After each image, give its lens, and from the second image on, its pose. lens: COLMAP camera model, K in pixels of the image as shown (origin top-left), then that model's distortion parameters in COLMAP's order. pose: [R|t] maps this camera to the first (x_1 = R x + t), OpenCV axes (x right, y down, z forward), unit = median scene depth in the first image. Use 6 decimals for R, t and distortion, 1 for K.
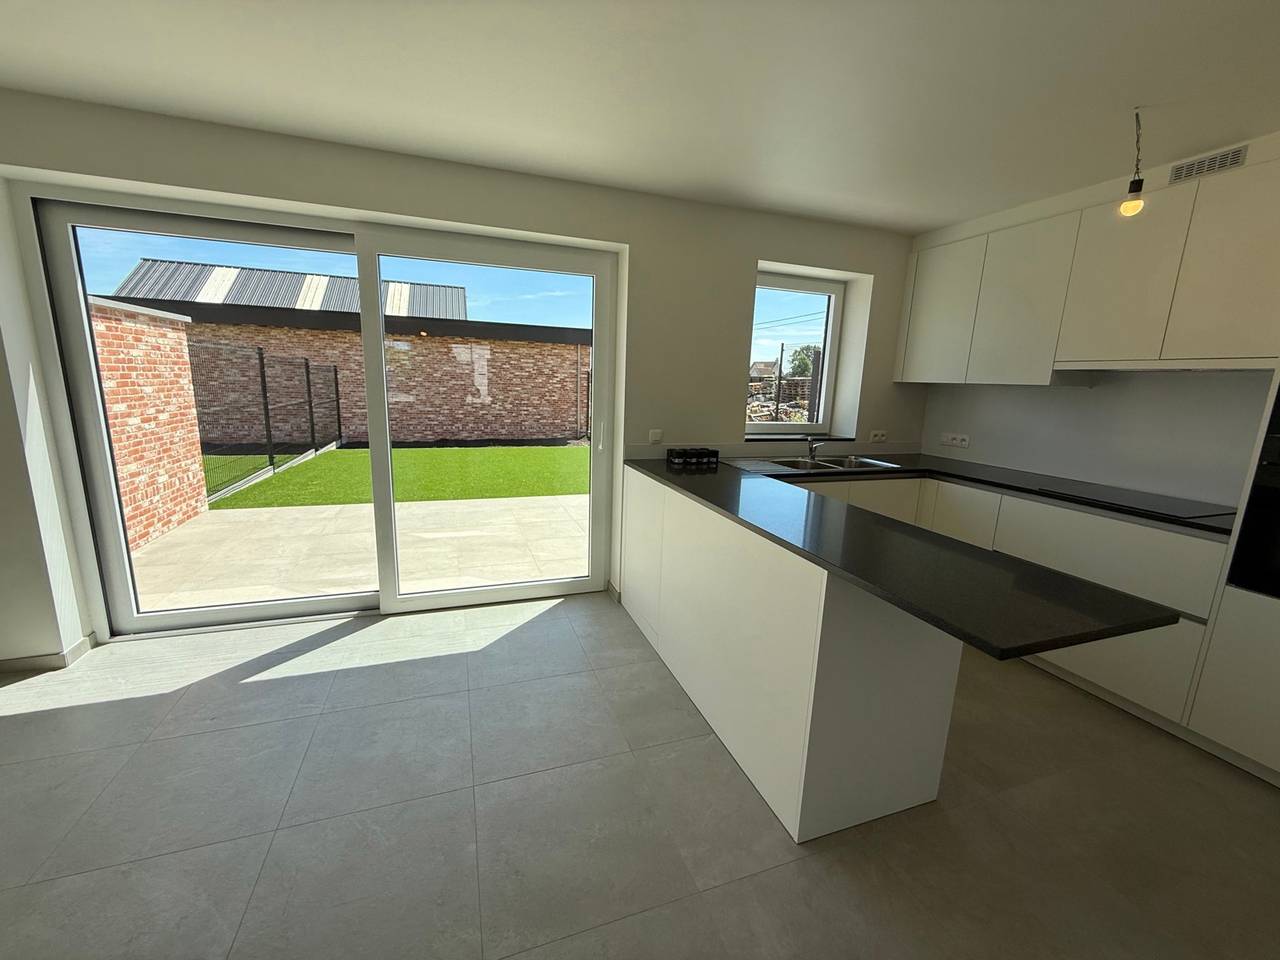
lens RADIAL K [[510.0, 0, 636.5], [0, 510.0, 478.8], [0, 0, 1]] dist [0.000405, -0.000186]
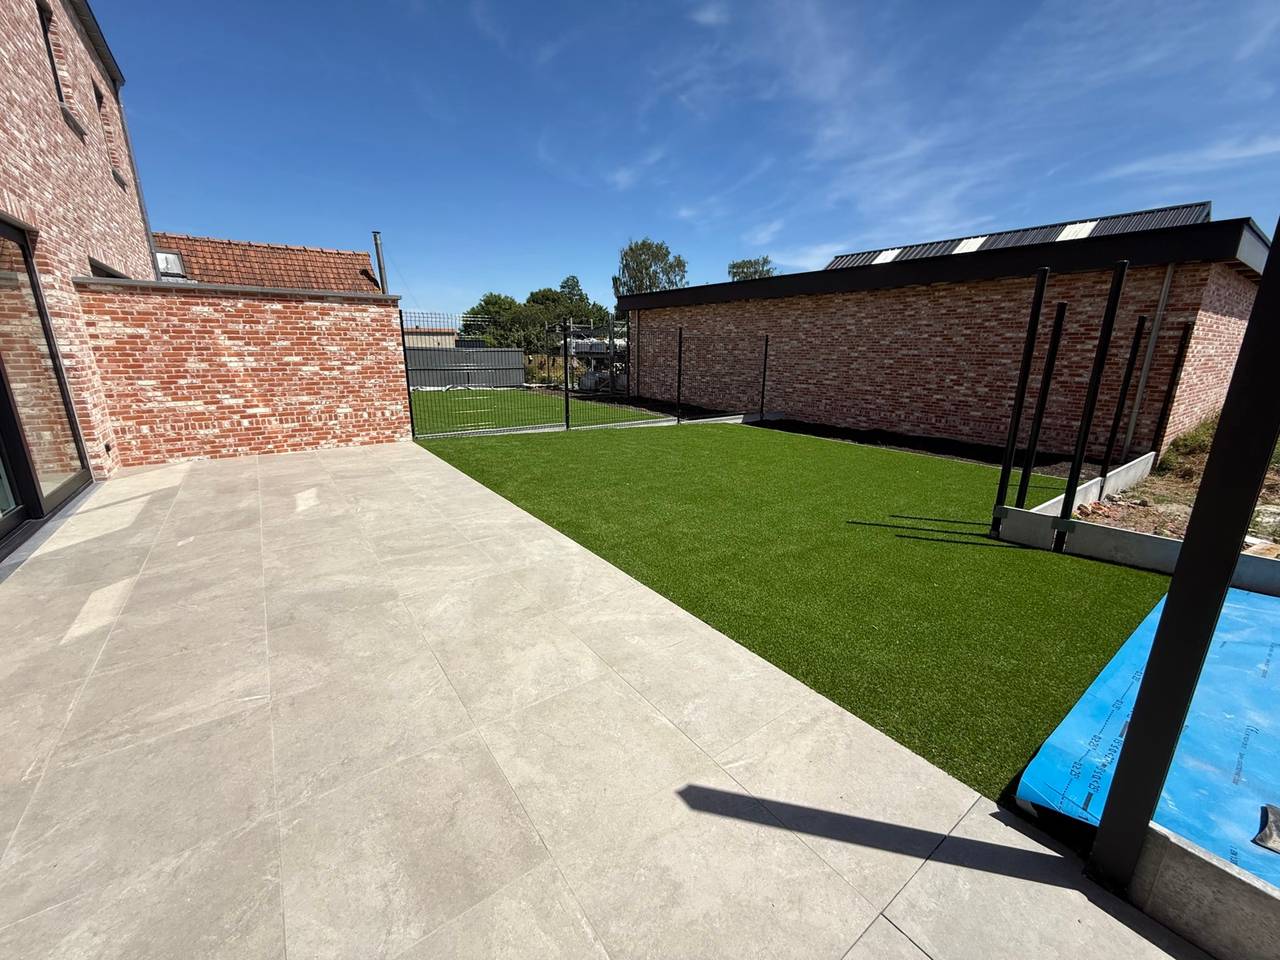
lens RADIAL K [[510.0, 0, 639.0], [0, 510.0, 481.1], [0, 0, 1]] dist [0.000405, -0.000186]
pose [[0.285560, 0.214574, -0.934031, 0.669586], [-0.181087, 0.969137, 0.167275, -0.186561], [0.941097, 0.121374, 0.315603, 1.257142]]
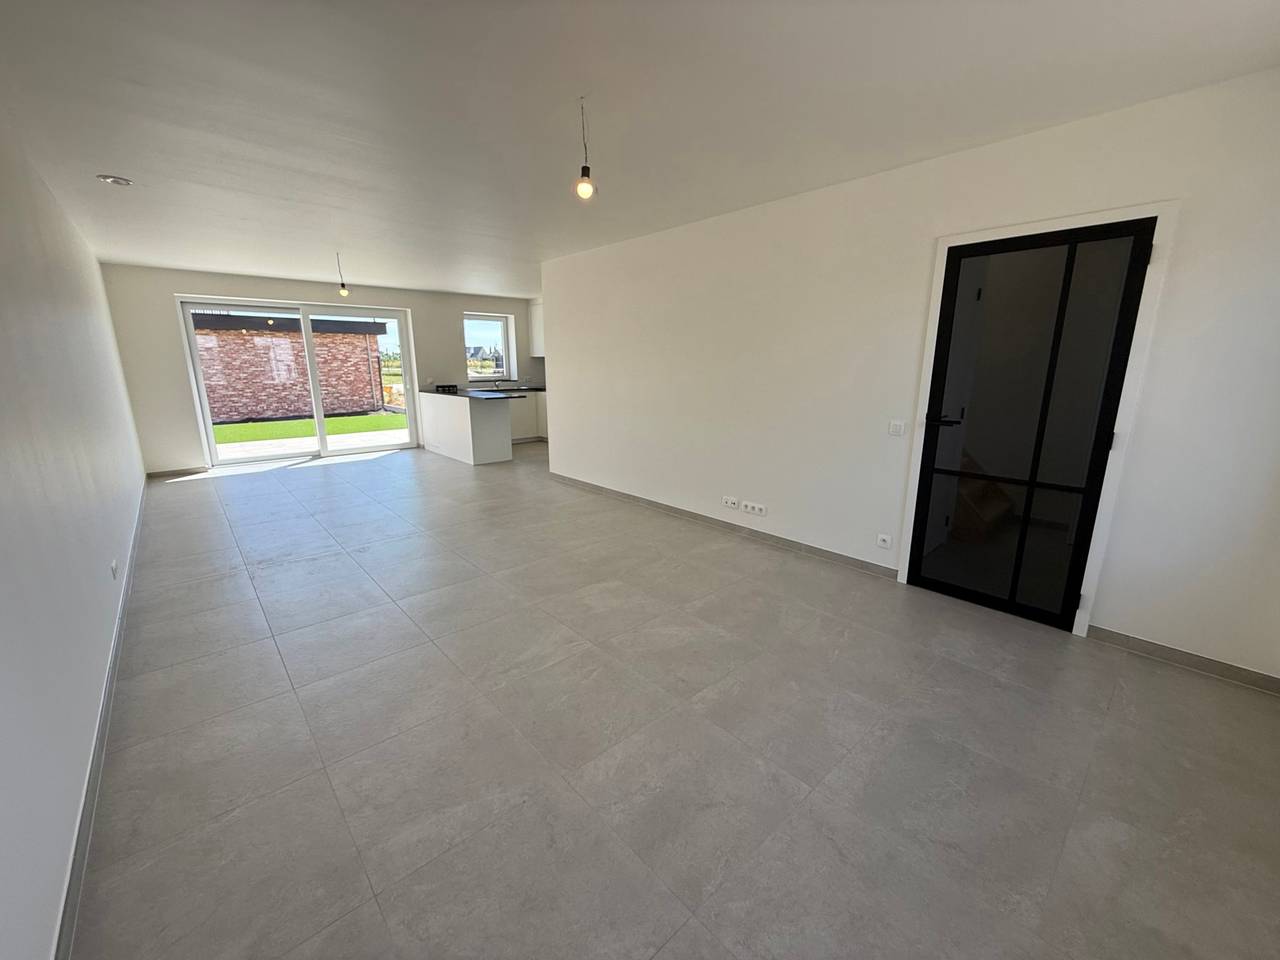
lens RADIAL K [[510.0, 0, 636.1], [0, 510.0, 480.6], [0, 0, 1]] dist [0.000405, -0.000186]
pose [[0.924562, -0.120731, 0.361399, 0.003463], [0.105319, 0.992496, 0.062122, 0.240839], [-0.366187, -0.019374, 0.930339, -1.179926]]
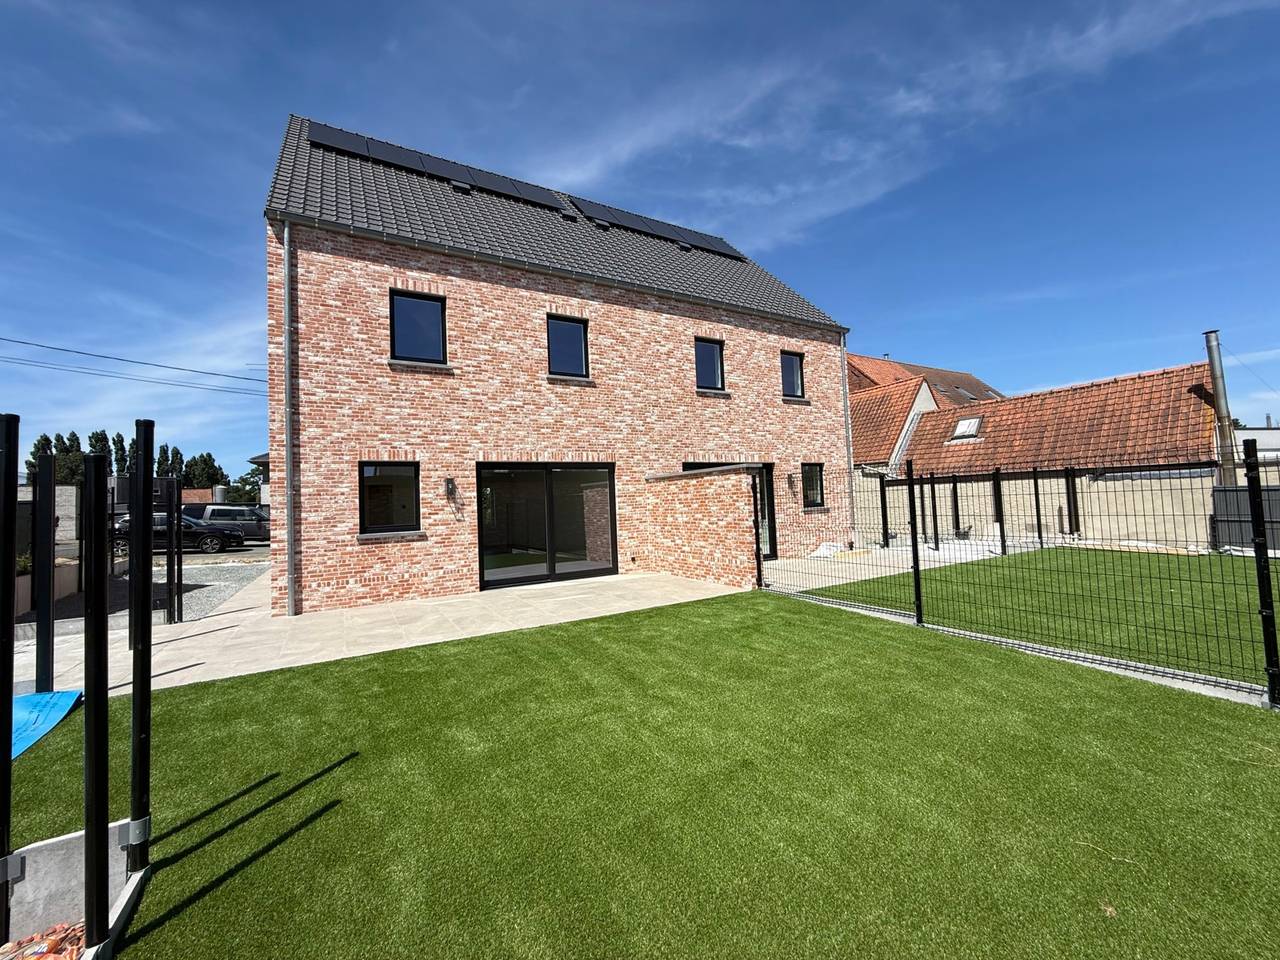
lens RADIAL K [[510.0, 0, 636.2], [0, 510.0, 481.7], [0, 0, 1]] dist [0.000405, -0.000186]
pose [[-0.983539, 0.003901, -0.180651, -0.273140], [-0.022566, 0.989287, 0.144226, -0.492264], [0.179279, 0.145929, -0.972915, 2.530374]]
